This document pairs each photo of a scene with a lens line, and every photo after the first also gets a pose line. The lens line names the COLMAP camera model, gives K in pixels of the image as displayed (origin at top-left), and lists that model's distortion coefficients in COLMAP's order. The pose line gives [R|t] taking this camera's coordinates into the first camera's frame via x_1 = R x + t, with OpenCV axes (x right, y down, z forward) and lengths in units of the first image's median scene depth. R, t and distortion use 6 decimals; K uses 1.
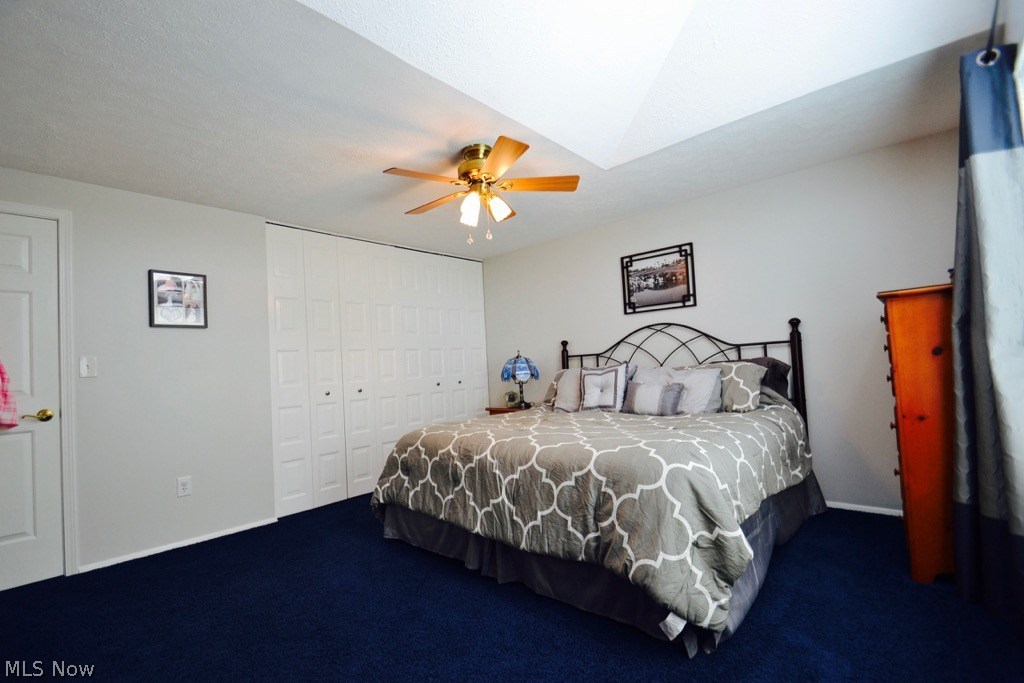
lens RADIAL K [[454.5, 0, 492.1], [0, 454.5, 349.7], [0, 0, 1]] dist [0.016764, -0.017649]
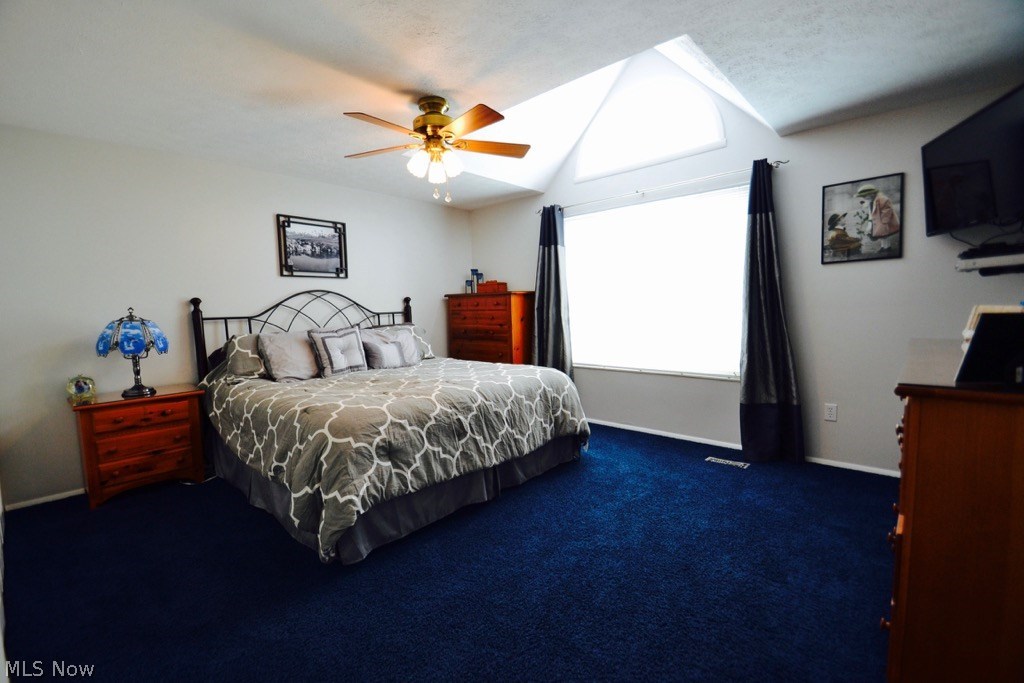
lens RADIAL K [[454.5, 0, 492.1], [0, 454.5, 349.7], [0, 0, 1]] dist [0.016764, -0.017649]
pose [[0.005855, -0.039042, 0.999220, -0.716389], [-0.013541, 0.999143, 0.039118, 0.035423], [-0.999891, -0.013759, 0.005321, 0.599593]]
